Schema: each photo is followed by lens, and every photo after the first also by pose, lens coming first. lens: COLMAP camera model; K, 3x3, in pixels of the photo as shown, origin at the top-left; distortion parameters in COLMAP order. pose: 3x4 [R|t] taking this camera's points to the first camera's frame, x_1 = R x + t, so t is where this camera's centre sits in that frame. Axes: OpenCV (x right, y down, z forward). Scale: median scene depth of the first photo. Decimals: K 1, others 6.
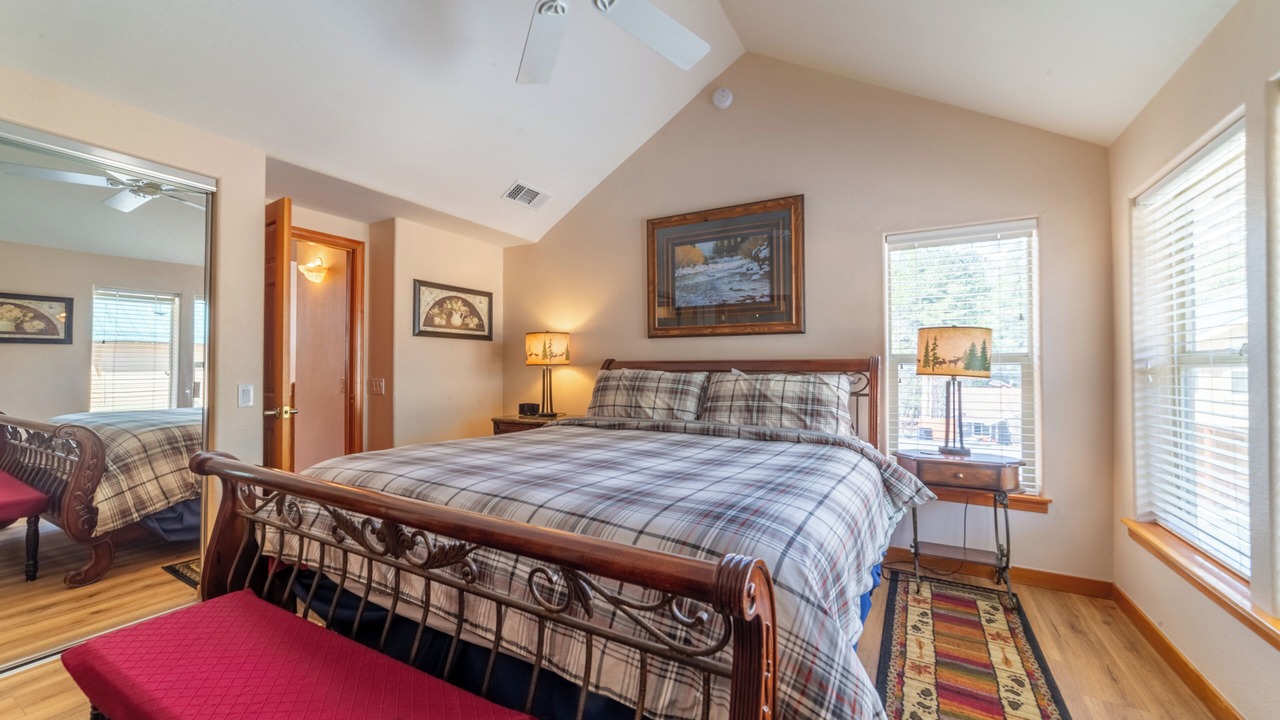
lens RADIAL K [[492.6, 0, 640.0], [0, 492.6, 360.0], [0, 0, 1]] dist [-0.024807, 0.008981]
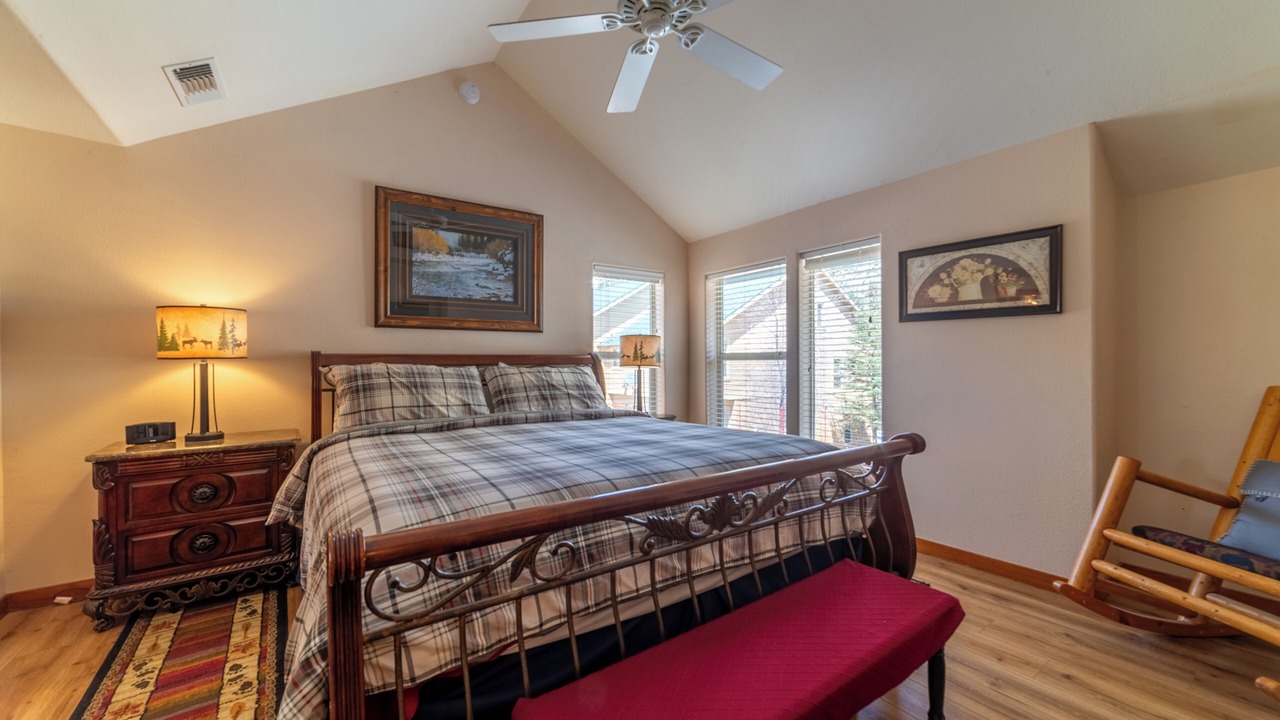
lens RADIAL K [[492.6, 0, 640.0], [0, 492.6, 360.0], [0, 0, 1]] dist [-0.024807, 0.008981]
pose [[0.426922, -0.005874, 0.904269, -0.625636], [-0.017624, 0.999735, 0.014815, -0.008369], [-0.904117, -0.022262, 0.426705, 0.259837]]
